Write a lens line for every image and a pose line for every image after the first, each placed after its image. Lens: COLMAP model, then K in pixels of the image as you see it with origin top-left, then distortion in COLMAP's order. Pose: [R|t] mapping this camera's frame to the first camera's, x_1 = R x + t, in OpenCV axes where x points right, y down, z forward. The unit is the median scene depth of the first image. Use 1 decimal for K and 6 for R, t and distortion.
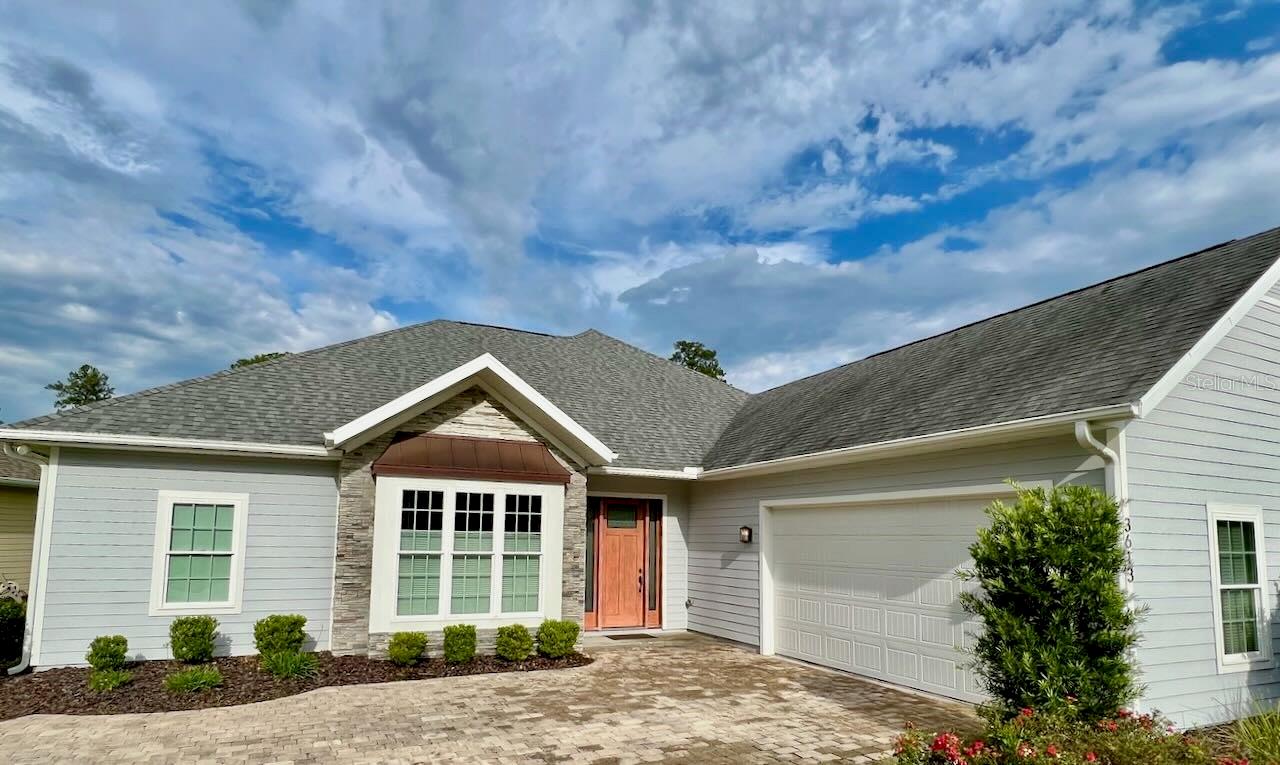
lens RADIAL K [[677.9, 0, 621.3], [0, 677.9, 475.2], [0, 0, 1]] dist [0.013925, -0.011202]
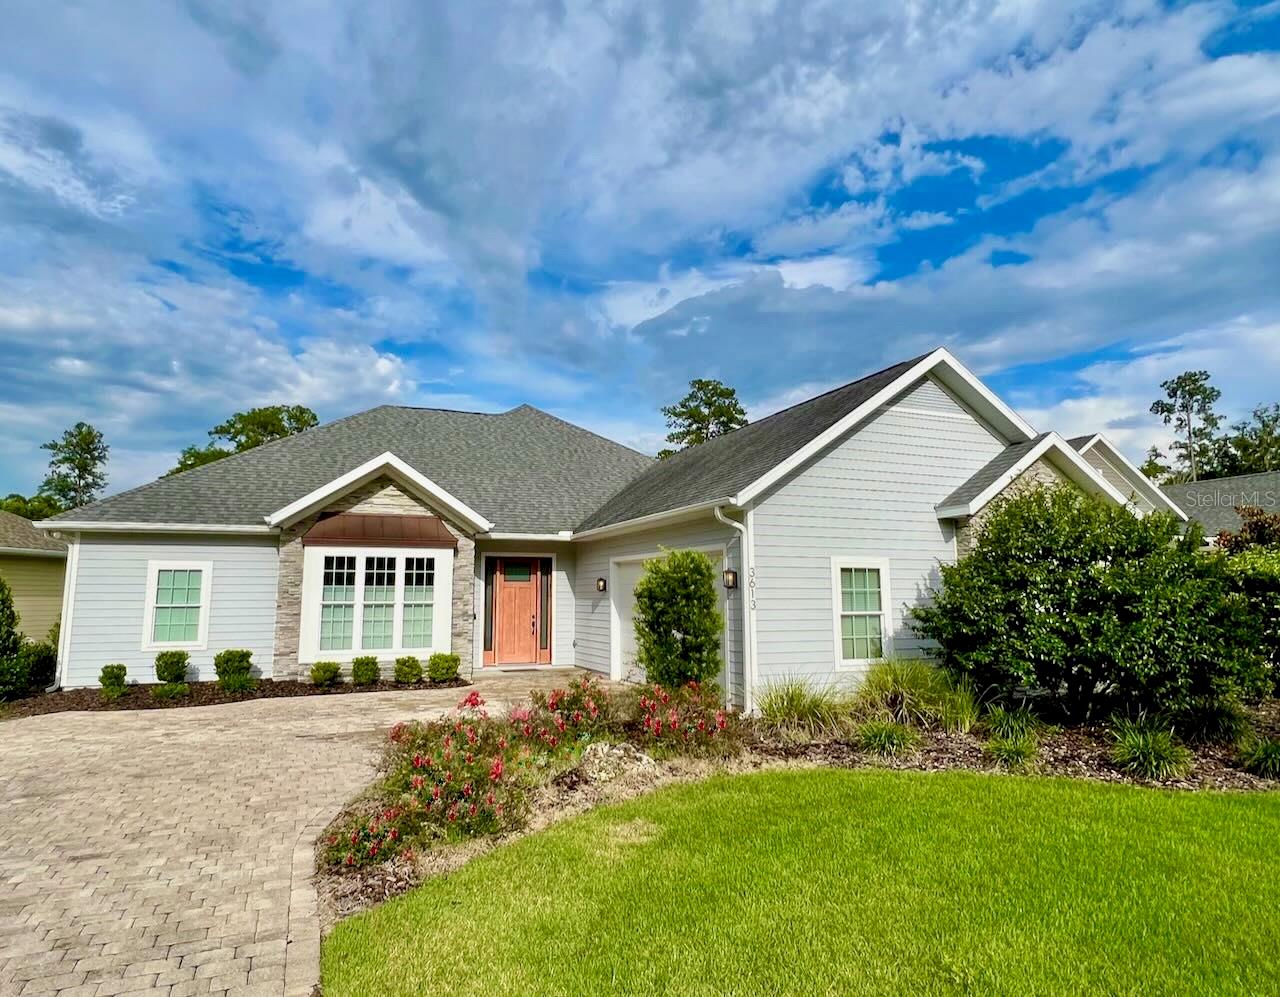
lens RADIAL K [[824.7, 0, 640.0], [0, 824.7, 498.5], [0, 0, 1]] dist [0.045570, -0.038183]
pose [[0.997184, -0.025788, -0.070417, 0.314217], [0.023984, 0.999365, -0.026348, -0.025740], [0.071052, 0.024585, 0.997170, -0.444283]]
